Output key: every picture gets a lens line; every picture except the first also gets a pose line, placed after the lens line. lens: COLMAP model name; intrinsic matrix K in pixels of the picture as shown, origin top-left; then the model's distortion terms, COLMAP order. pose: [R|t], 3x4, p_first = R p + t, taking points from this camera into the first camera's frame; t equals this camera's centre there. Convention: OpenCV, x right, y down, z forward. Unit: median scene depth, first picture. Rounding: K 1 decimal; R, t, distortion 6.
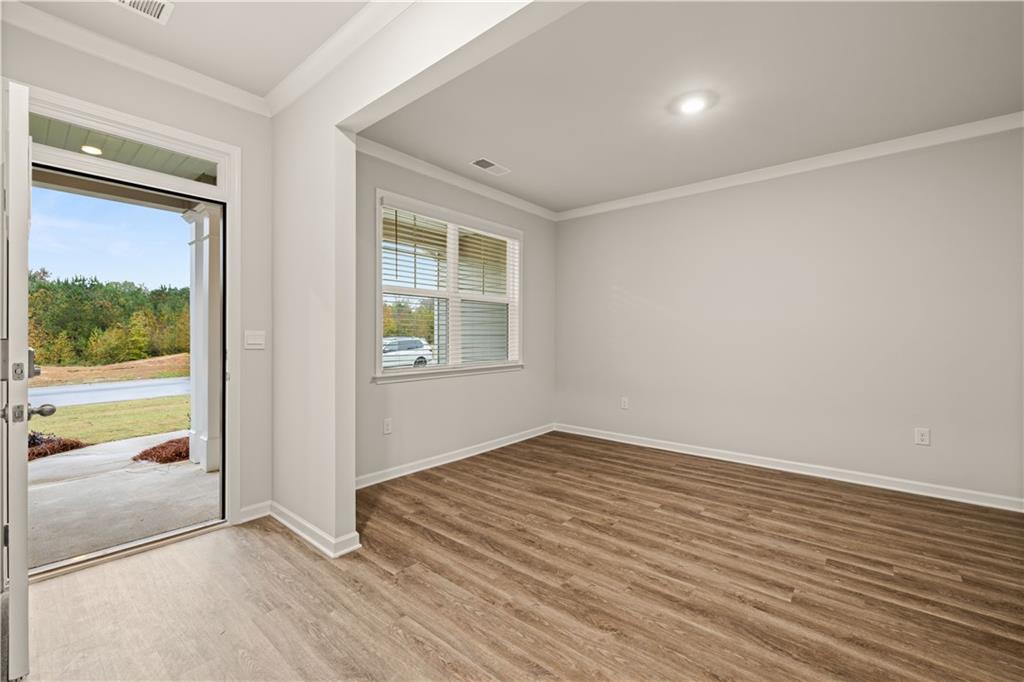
lens RADIAL K [[434.3, 0, 506.8], [0, 434.3, 337.2], [0, 0, 1]] dist [-0.003219, -0.000876]
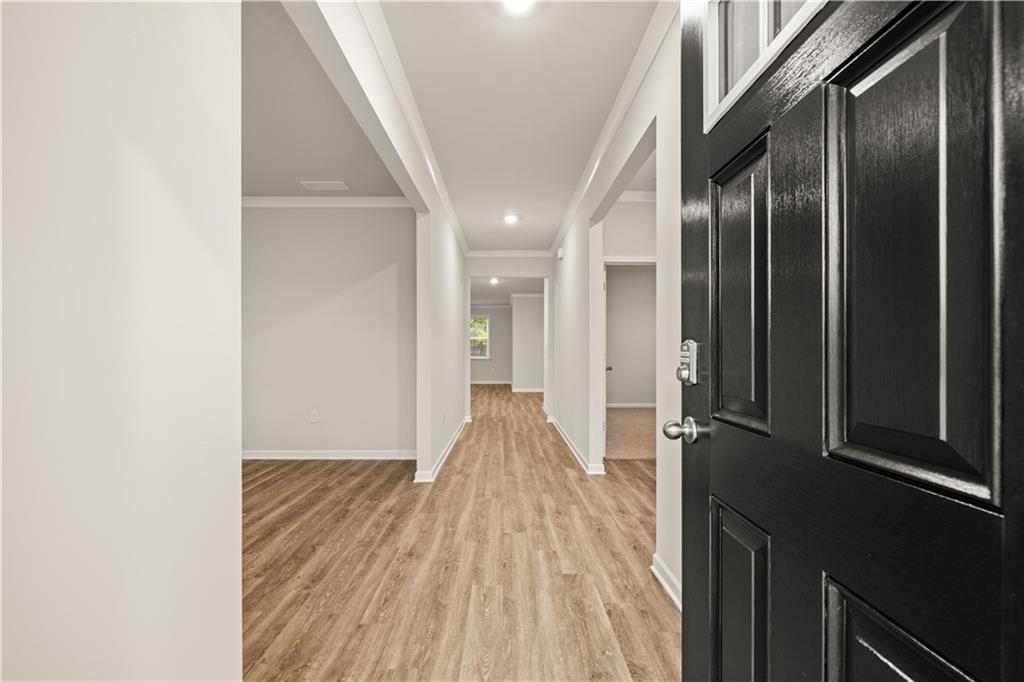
lens RADIAL K [[434.3, 0, 509.0], [0, 434.3, 345.6], [0, 0, 1]] dist [-0.003219, -0.000876]
pose [[-0.658808, 0.002874, 0.752305, -0.766427], [0.000667, 0.999995, -0.003236, 0.012797], [-0.752310, -0.001630, -0.658807, 0.896272]]
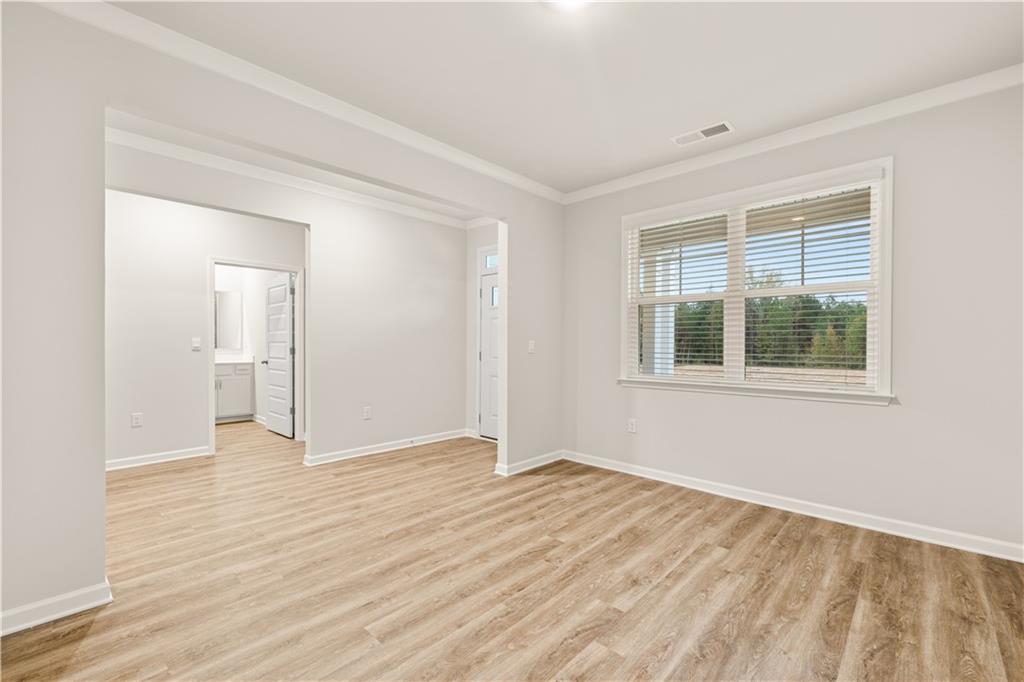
lens RADIAL K [[434.3, 0, 501.9], [0, 434.3, 346.5], [0, 0, 1]] dist [-0.003219, -0.000876]
pose [[-0.066887, 0.006082, -0.997742, 1.069171], [-0.008166, 0.999945, 0.006643, -0.004228], [0.997727, 0.008592, -0.066834, 0.923884]]
